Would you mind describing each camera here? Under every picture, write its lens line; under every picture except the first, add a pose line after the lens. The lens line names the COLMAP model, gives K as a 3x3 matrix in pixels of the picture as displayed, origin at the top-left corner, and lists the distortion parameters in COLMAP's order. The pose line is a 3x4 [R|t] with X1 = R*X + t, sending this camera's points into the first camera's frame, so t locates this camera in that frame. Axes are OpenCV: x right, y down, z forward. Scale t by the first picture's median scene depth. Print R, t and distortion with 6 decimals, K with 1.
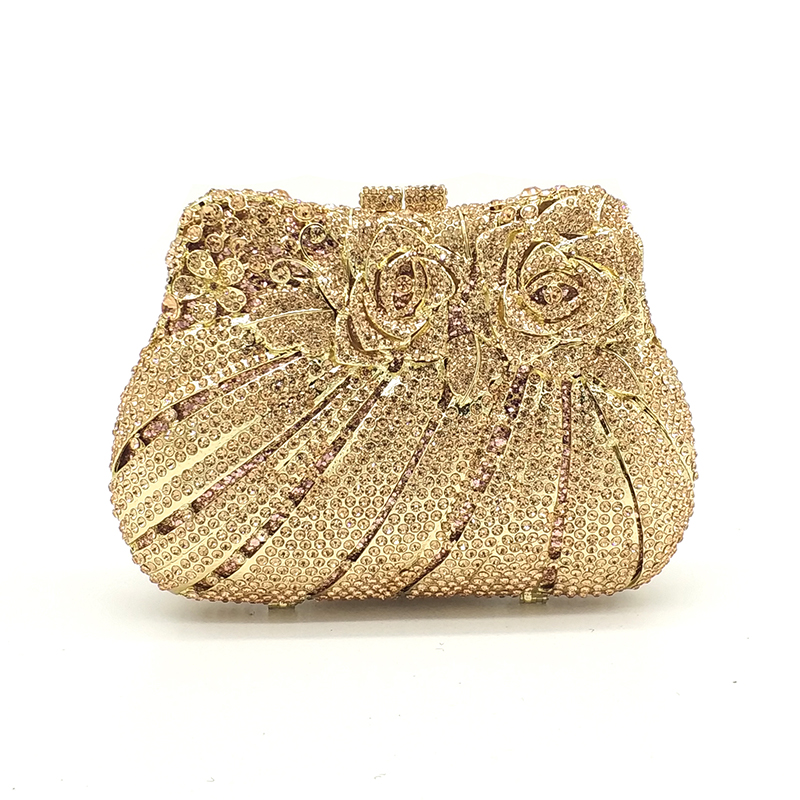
lens RADIAL K [[1173.3, 0, 402.8], [0, 1173.3, 365.3], [0, 0, 1]] dist [0.141872, 0.003590]
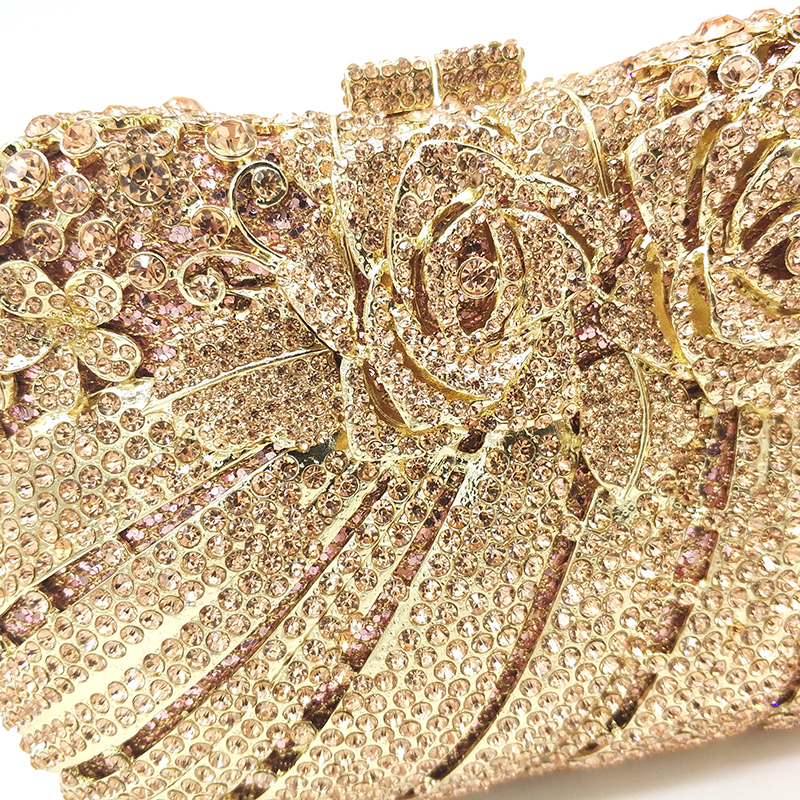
lens RADIAL K [[826.3, 0, 401.9], [0, 826.3, 411.5], [0, 0, 1]] dist [0.087905, -0.267384]
pose [[0.989769, -0.141519, 0.018183, -0.040276], [0.134329, 0.967190, 0.215637, -0.090060], [-0.048103, -0.210988, 0.976304, 0.671366]]
